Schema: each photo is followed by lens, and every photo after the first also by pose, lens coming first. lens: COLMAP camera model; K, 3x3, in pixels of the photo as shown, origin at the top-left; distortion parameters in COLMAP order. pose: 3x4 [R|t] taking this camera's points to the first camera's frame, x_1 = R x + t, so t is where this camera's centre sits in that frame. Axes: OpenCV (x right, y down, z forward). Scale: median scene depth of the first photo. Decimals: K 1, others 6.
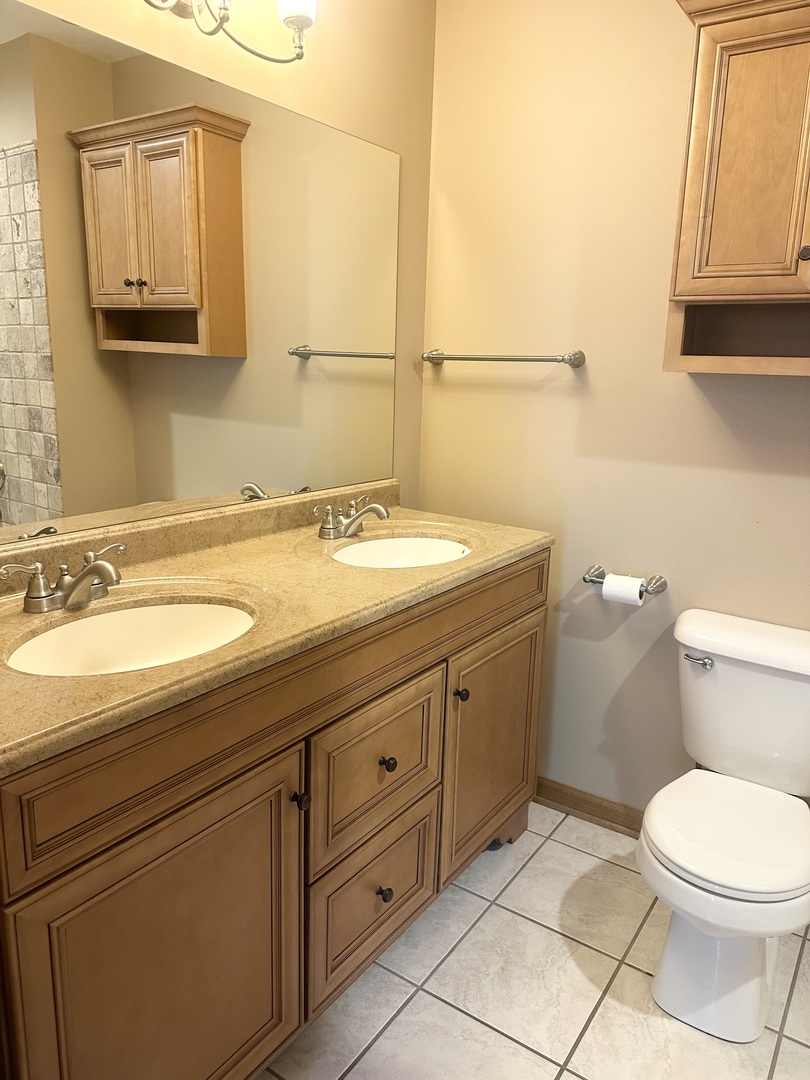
lens RADIAL K [[784.1, 0, 405.0], [0, 784.1, 540.0], [0, 0, 1]] dist [0.151423, -0.122864]
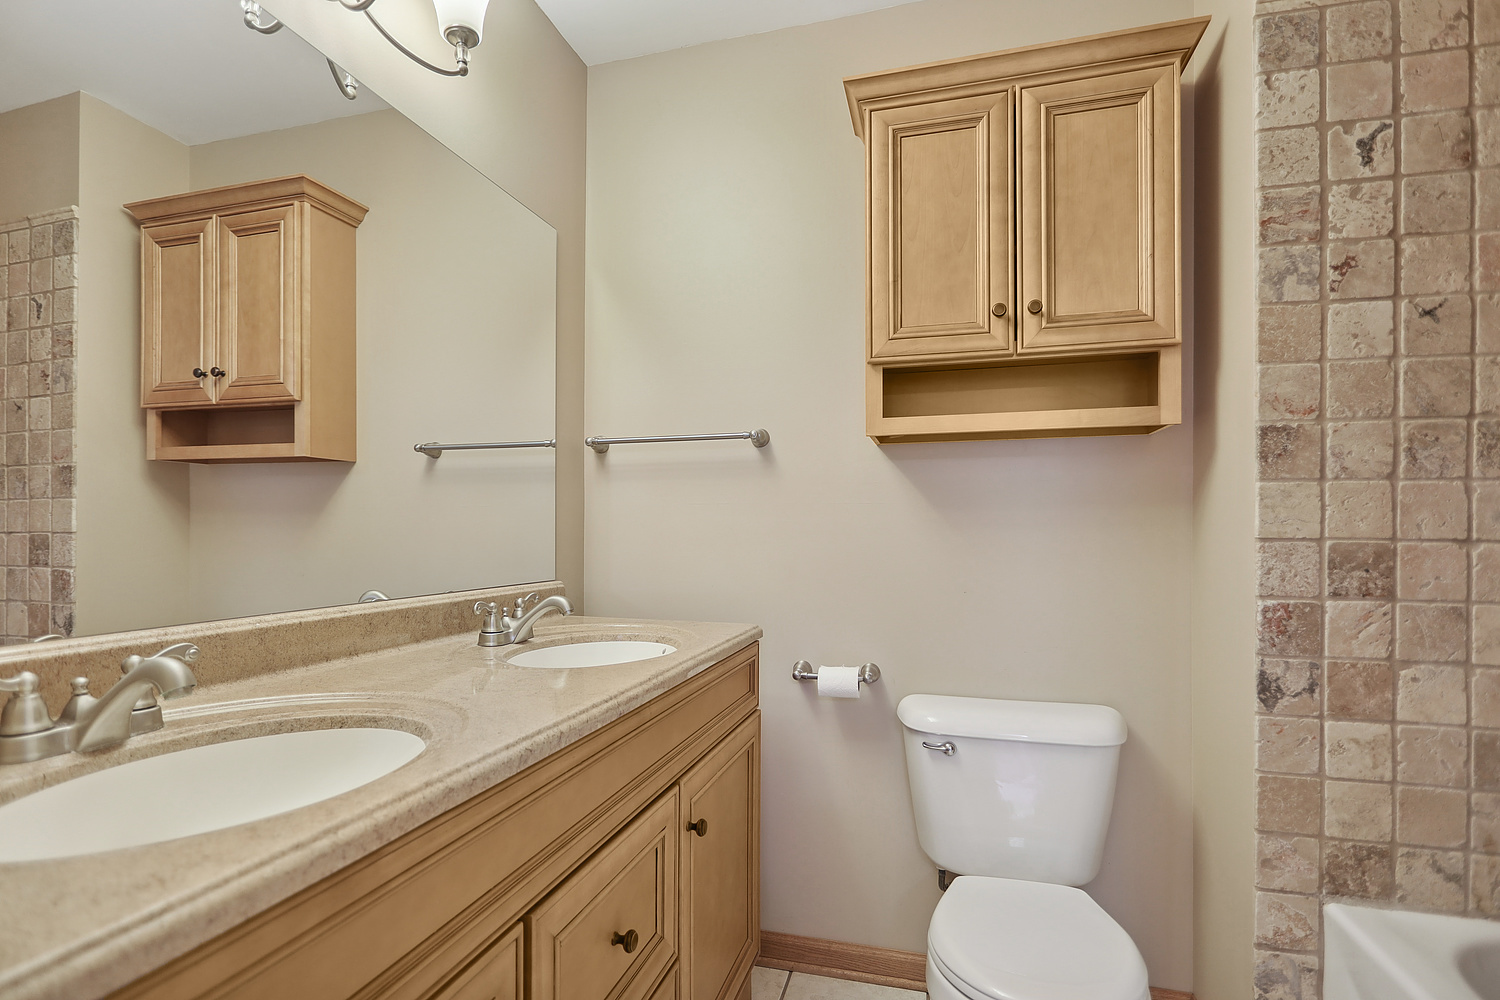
lens RADIAL K [[765.2, 0, 742.6], [0, 765.2, 527.6], [0, 0, 1]] dist [-0.001549, 0.015065]
pose [[0.950540, -0.030761, 0.309076, -0.110980], [0.096858, 0.974820, -0.200859, 0.070244], [-0.295115, 0.220861, 0.929585, 0.252933]]
